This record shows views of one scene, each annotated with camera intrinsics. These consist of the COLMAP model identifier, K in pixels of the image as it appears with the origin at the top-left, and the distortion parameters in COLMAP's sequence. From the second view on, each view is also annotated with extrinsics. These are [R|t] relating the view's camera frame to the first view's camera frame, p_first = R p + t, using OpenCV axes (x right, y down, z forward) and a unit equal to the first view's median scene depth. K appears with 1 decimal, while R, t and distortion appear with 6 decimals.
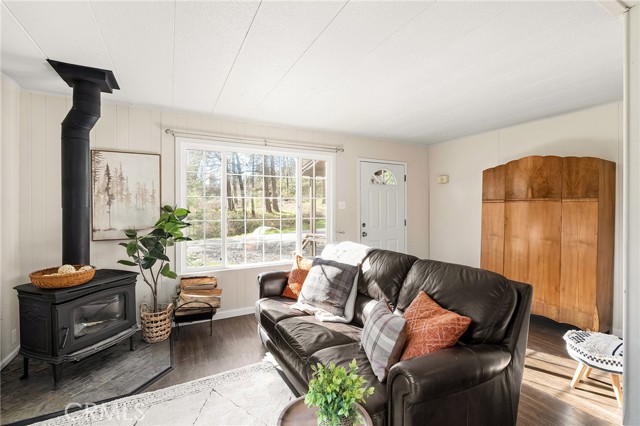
lens RADIAL K [[291.5, 0, 319.7], [0, 291.5, 207.8], [0, 0, 1]] dist [0.003371, -0.000148]
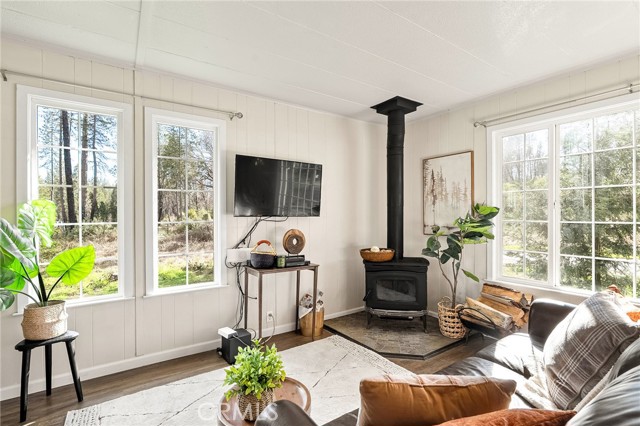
lens RADIAL K [[303.3, 0, 320.9], [0, 303.3, 215.8], [0, 0, 1]] dist [-0.001880, -0.000617]
pose [[0.119462, 0.002669, -0.992835, 0.418732], [0.002179, 0.999993, 0.002951, 0.030620], [0.992836, -0.002516, 0.119456, 0.409952]]
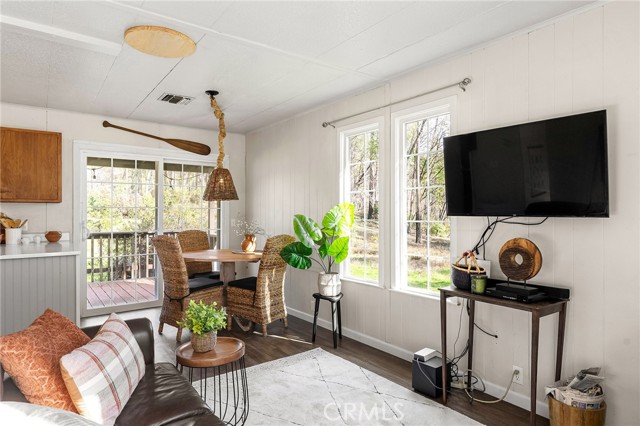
lens RADIAL K [[388.2, 0, 320.8], [0, 388.2, 209.8], [0, 0, 1]] dist [0.004181, -0.000780]
pose [[-0.988096, 0.001994, -0.153823, -0.082867], [0.003309, 0.999960, -0.008295, 0.027060], [0.153800, -0.008705, -0.988064, 1.132968]]
